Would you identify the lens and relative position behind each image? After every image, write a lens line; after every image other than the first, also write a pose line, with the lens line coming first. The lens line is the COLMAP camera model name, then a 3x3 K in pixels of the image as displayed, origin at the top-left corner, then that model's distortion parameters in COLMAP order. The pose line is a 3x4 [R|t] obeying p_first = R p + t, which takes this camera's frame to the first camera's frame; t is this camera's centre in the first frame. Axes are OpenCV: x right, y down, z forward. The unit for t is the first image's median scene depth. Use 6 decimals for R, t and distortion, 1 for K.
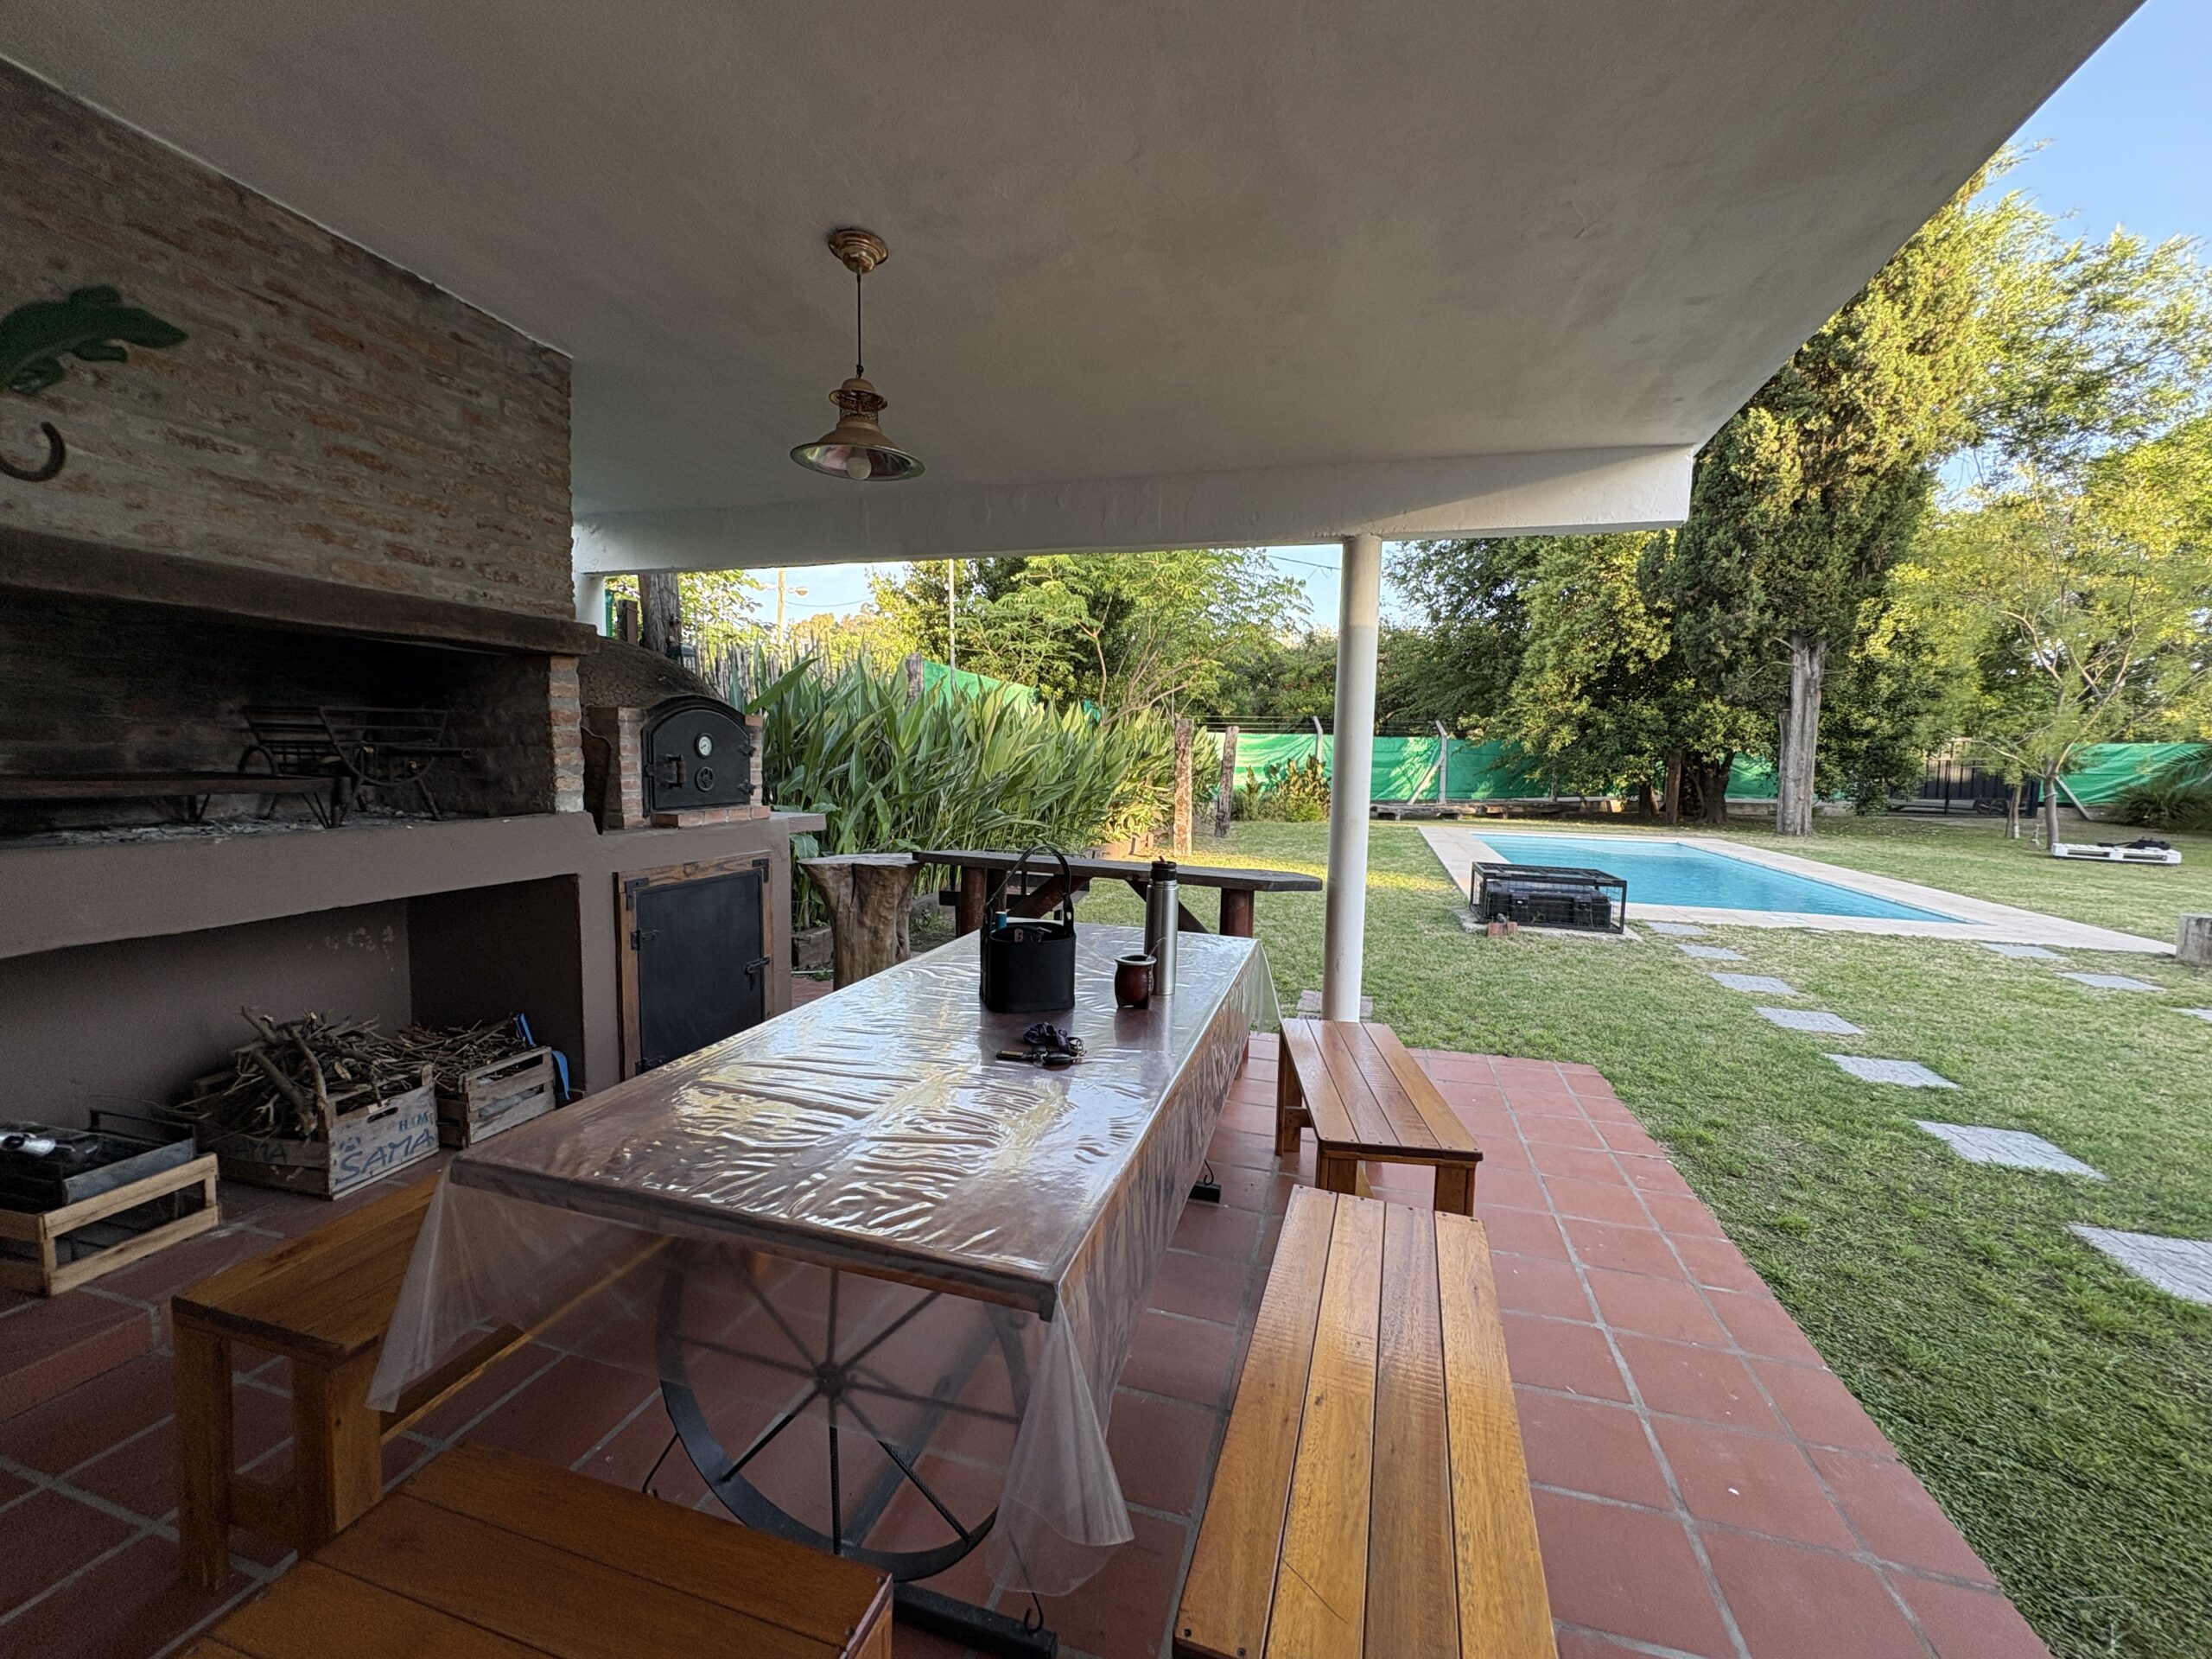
lens RADIAL K [[884.1, 0, 1106.0], [0, 884.1, 829.5], [0, 0, 1]] dist [-0.002336, -0.000294]
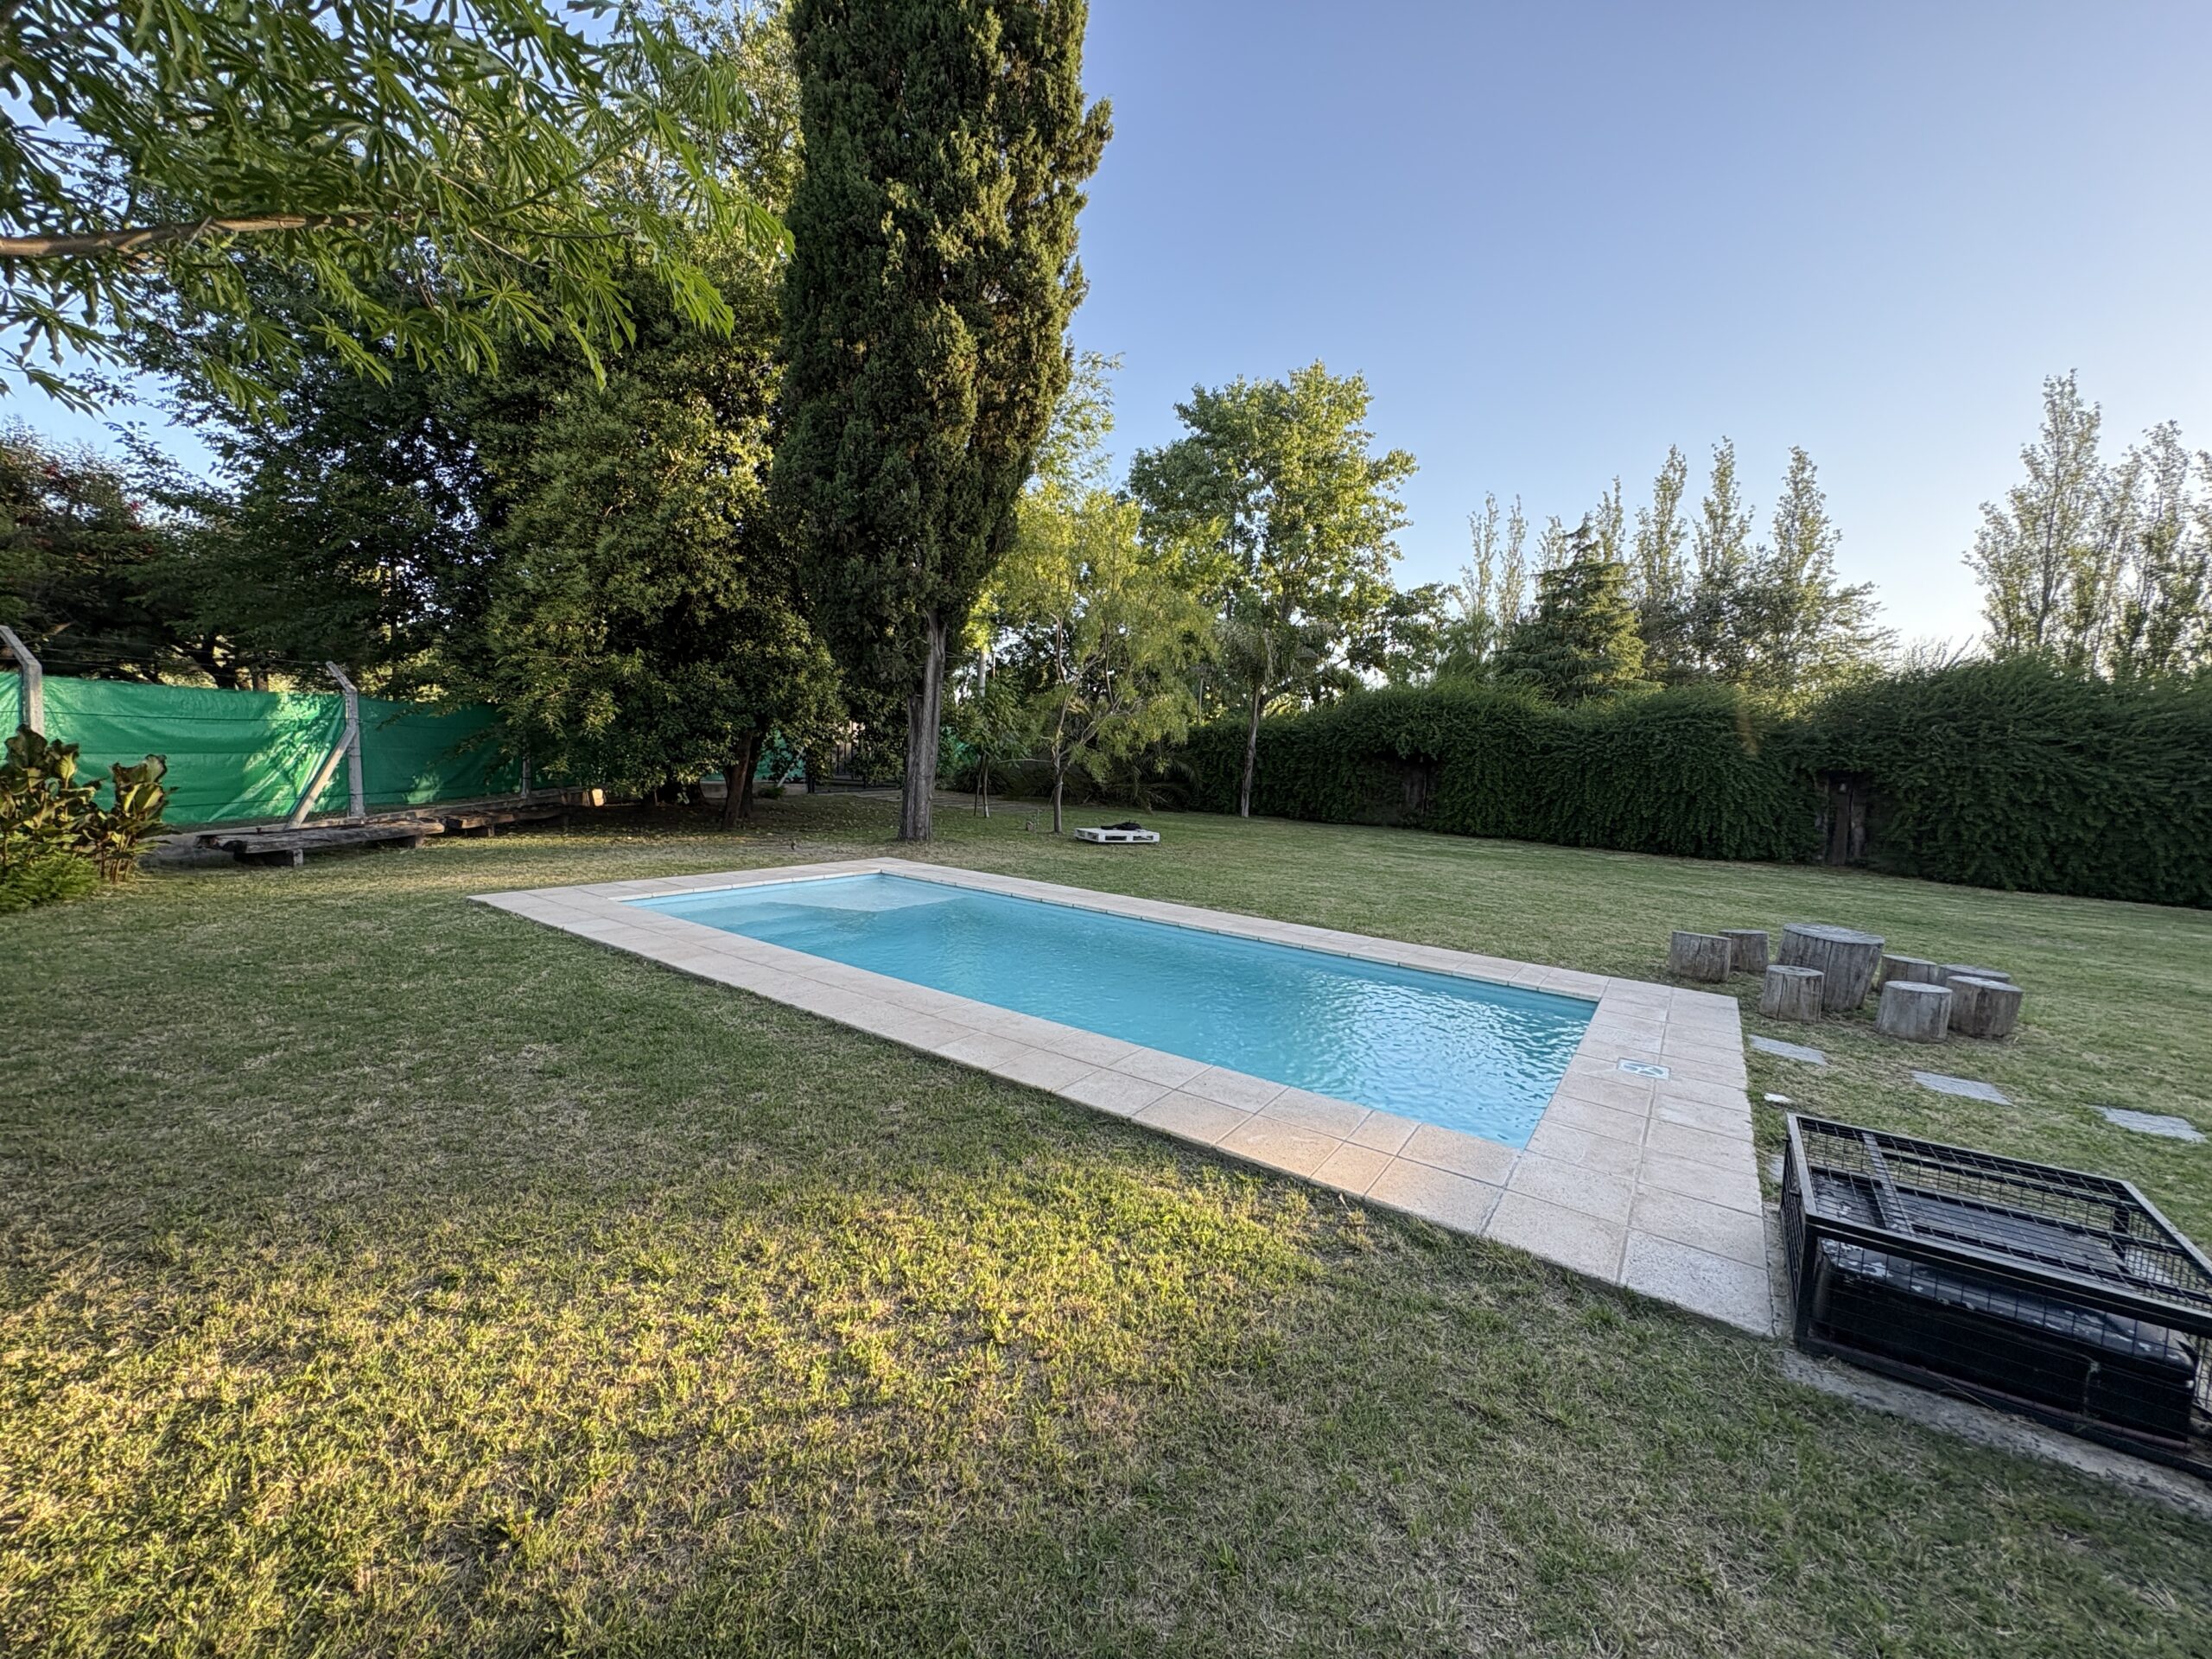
lens RADIAL K [[884.1, 0, 1106.0], [0, 884.1, 829.5], [0, 0, 1]] dist [-0.002336, -0.000294]
pose [[0.310202, -0.093182, 0.946093, 0.008224], [0.038324, 0.995601, 0.085493, -0.057251], [-0.949898, 0.009738, 0.312409, 0.443980]]
